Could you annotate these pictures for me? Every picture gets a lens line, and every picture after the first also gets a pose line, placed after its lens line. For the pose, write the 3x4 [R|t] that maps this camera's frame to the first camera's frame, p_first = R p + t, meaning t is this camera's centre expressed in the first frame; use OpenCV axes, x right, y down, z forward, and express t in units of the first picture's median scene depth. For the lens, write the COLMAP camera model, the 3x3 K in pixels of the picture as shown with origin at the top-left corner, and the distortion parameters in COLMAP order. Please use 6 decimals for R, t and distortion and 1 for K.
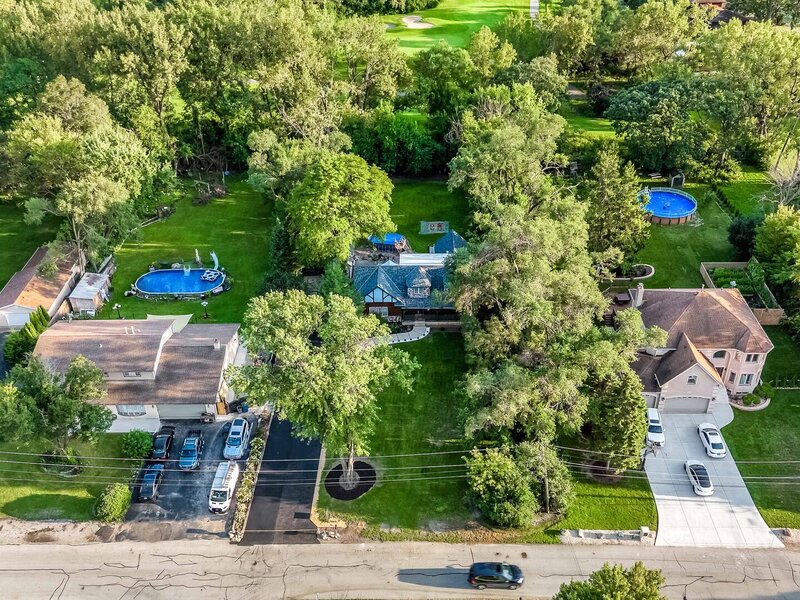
lens RADIAL K [[800.7, 0, 399.3], [0, 800.7, 300.5], [0, 0, 1]] dist [0.013340, 0.000000]
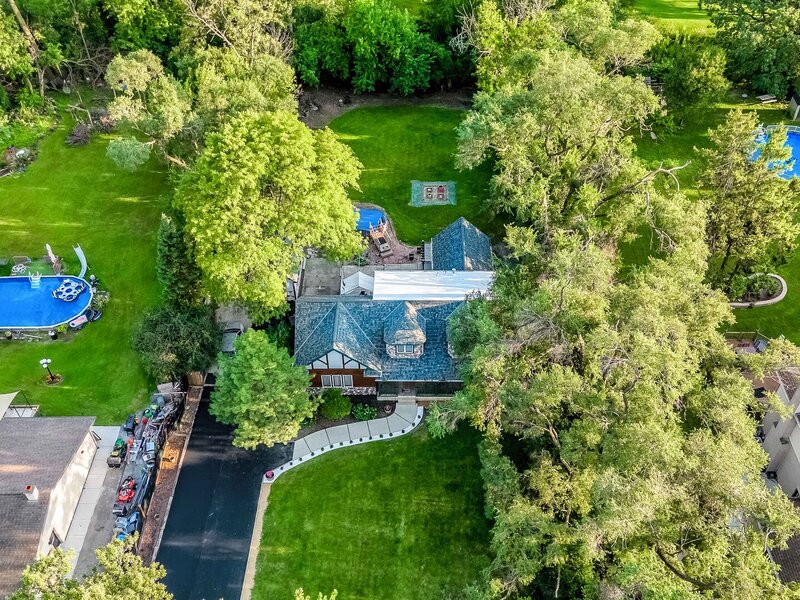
lens RADIAL K [[800.7, 0, 401.1], [0, 800.7, 299.4], [0, 0, 1]] dist [0.013340, 0.000000]
pose [[0.999971, 0.002449, 0.007252, 0.016274], [-0.003786, 0.981661, 0.190596, -0.151478], [-0.006652, -0.190618, 0.981642, 0.408918]]
